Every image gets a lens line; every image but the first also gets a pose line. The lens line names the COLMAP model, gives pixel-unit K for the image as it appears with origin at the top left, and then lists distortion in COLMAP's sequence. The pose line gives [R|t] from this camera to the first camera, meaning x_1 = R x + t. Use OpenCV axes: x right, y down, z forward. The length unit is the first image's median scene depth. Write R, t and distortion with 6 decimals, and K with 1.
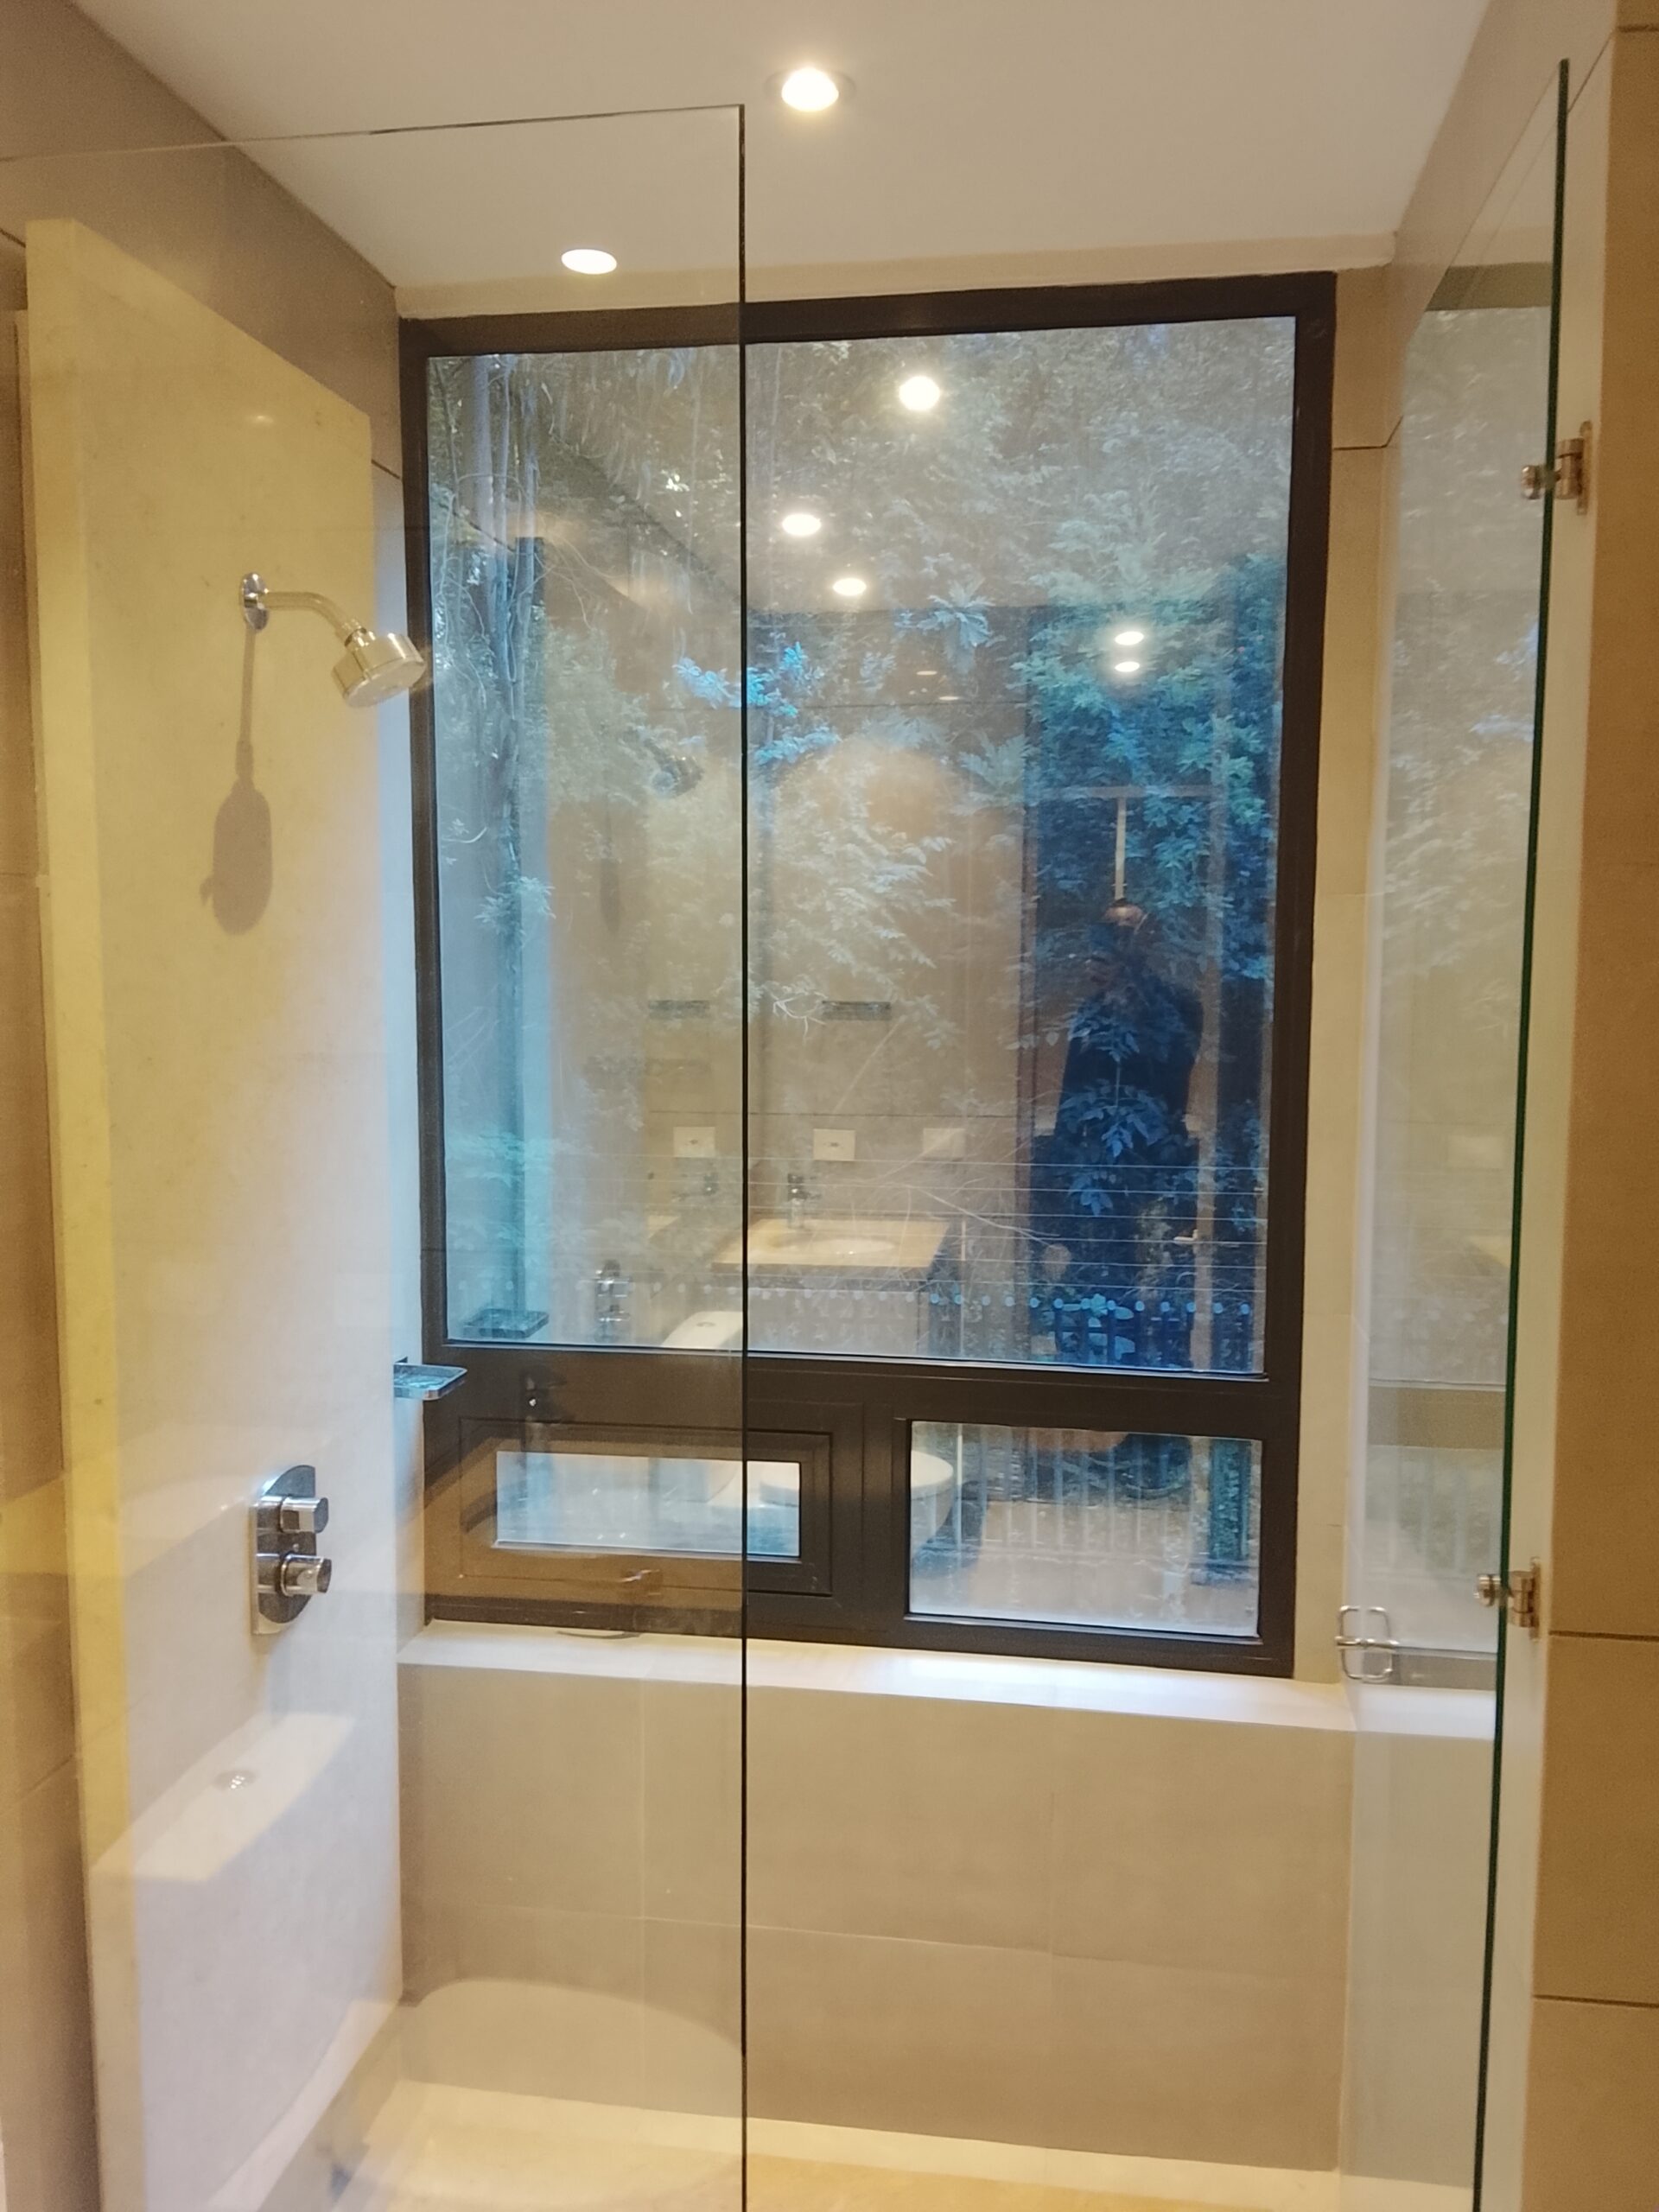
lens RADIAL K [[1722.6, 0, 833.0], [0, 1722.6, 1101.2], [0, 0, 1]] dist [0.097868, -0.160861]
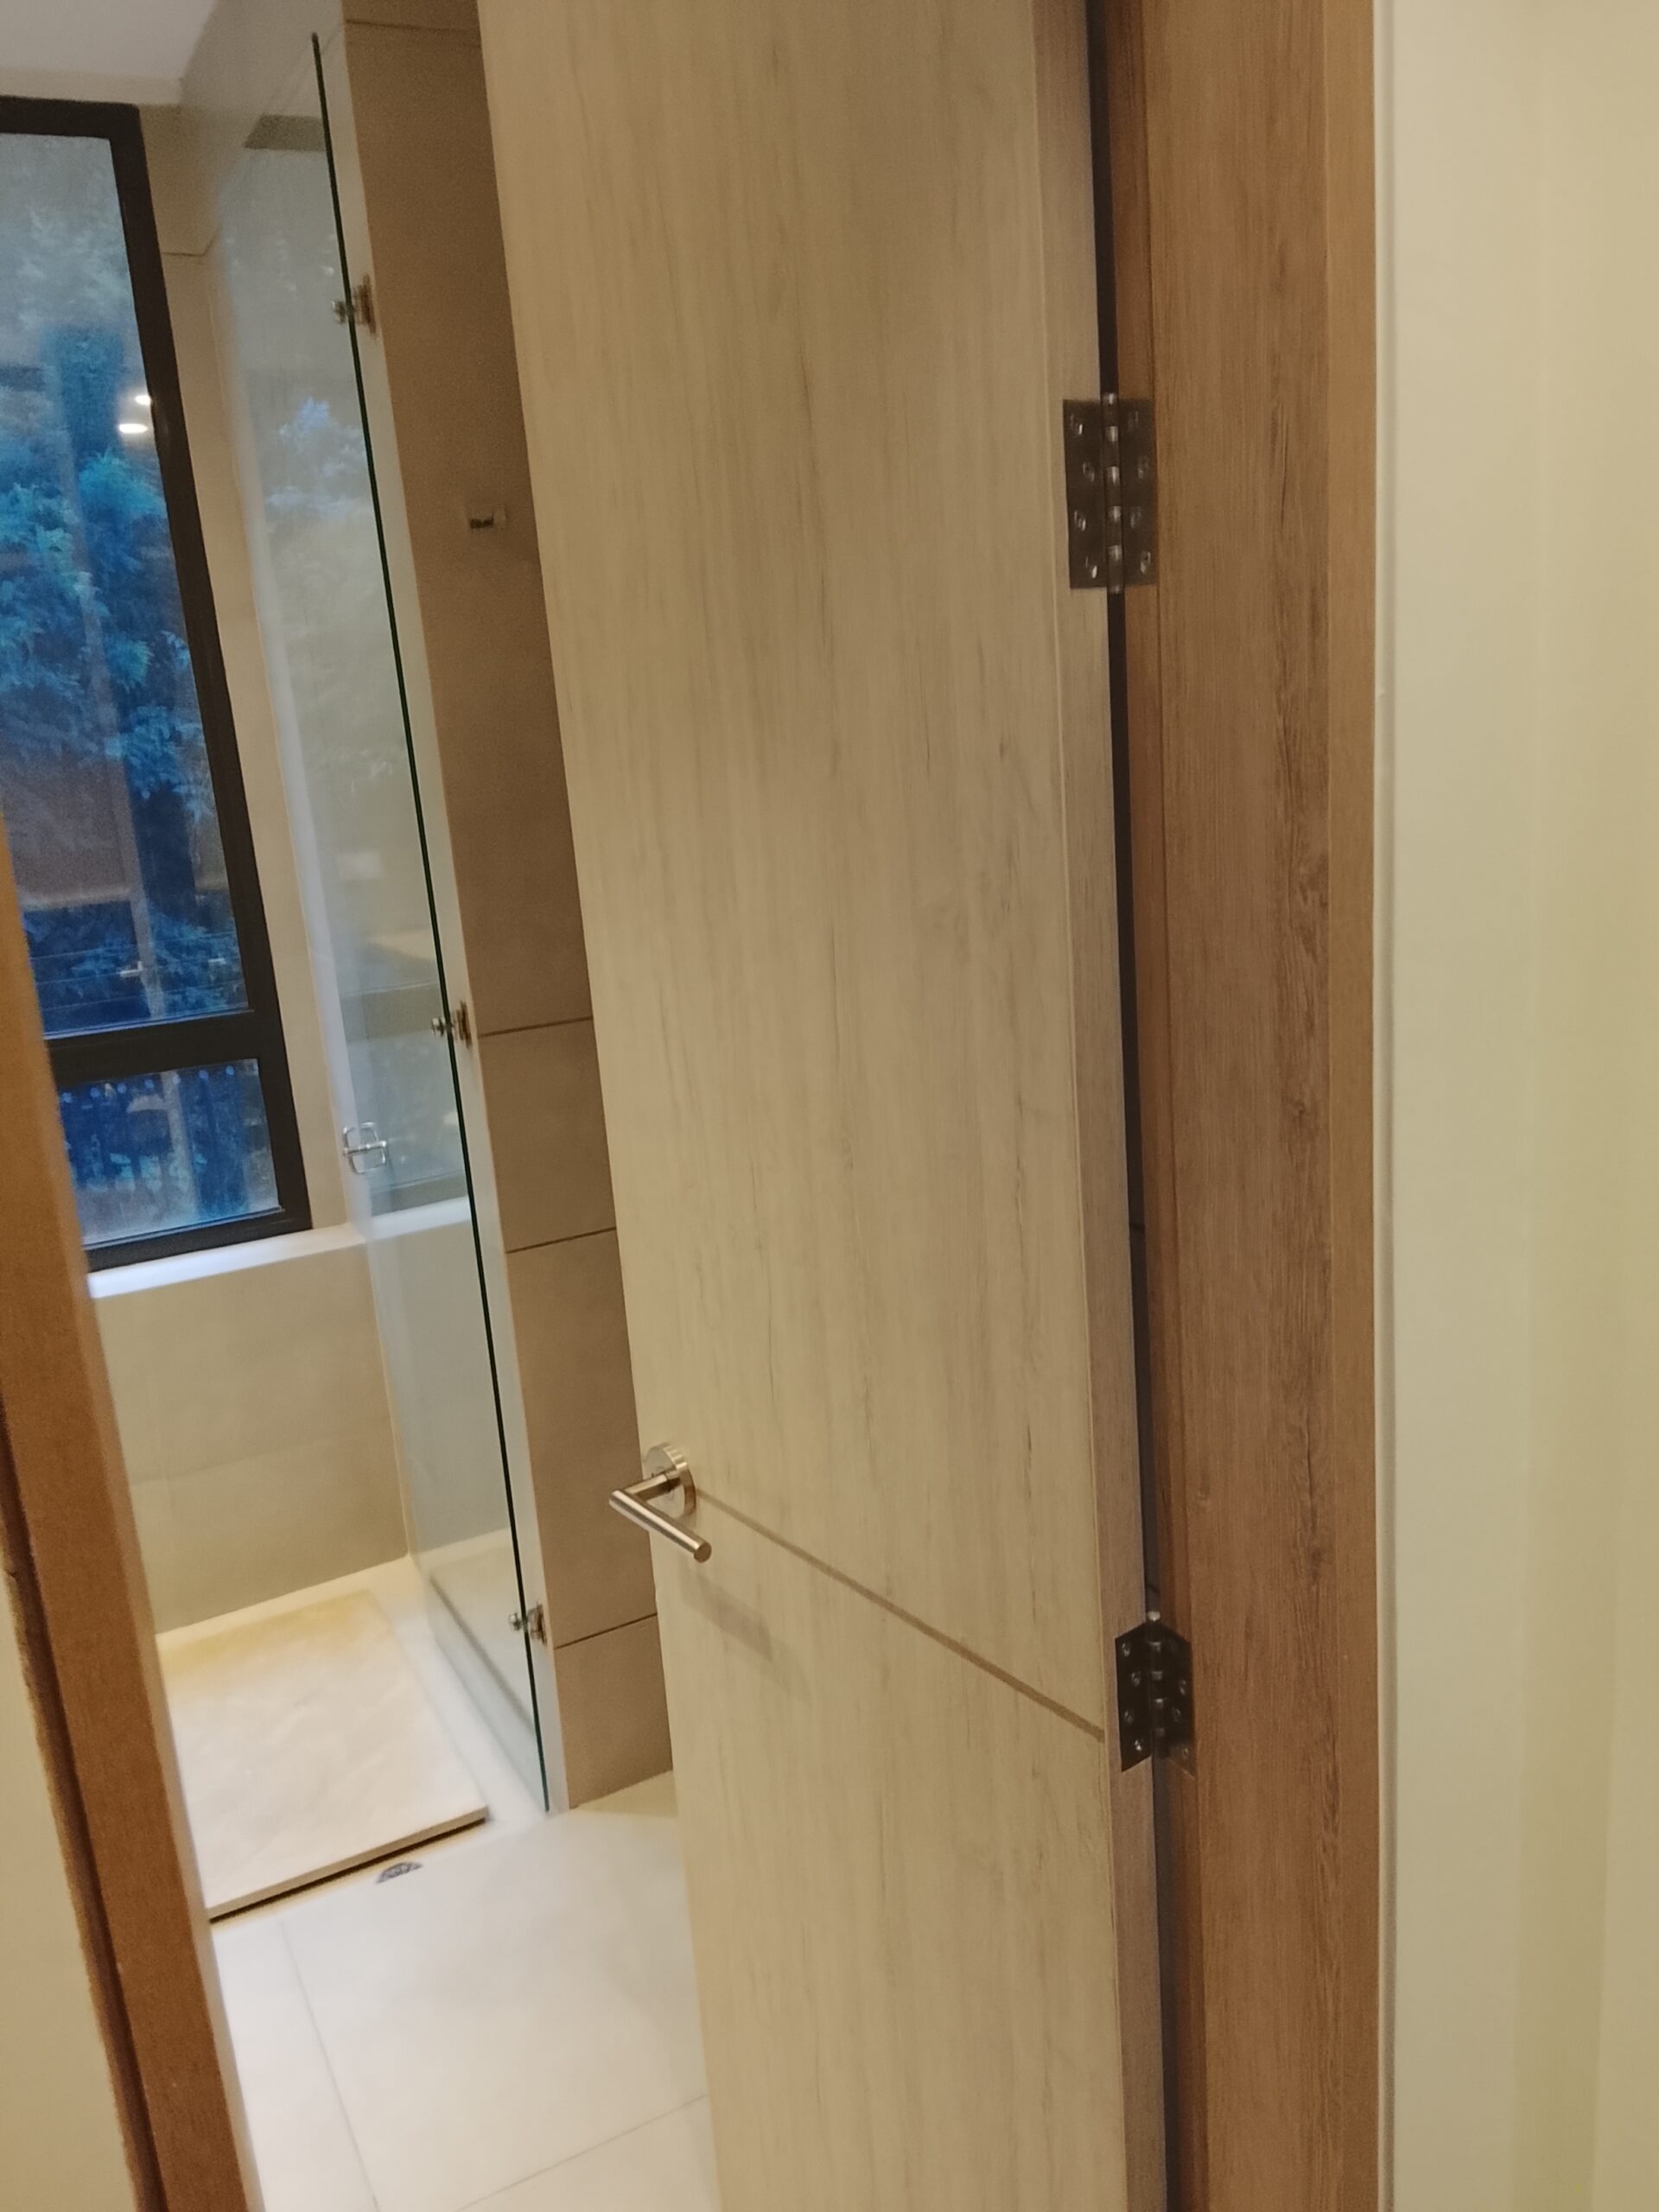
lens RADIAL K [[1722.6, 0, 833.0], [0, 1722.6, 1101.2], [0, 0, 1]] dist [0.097868, -0.160861]
pose [[0.801527, -0.203210, 0.562371, -0.149016], [0.135458, 0.977740, 0.160239, 0.080683], [-0.582414, -0.052259, 0.811211, -0.311976]]
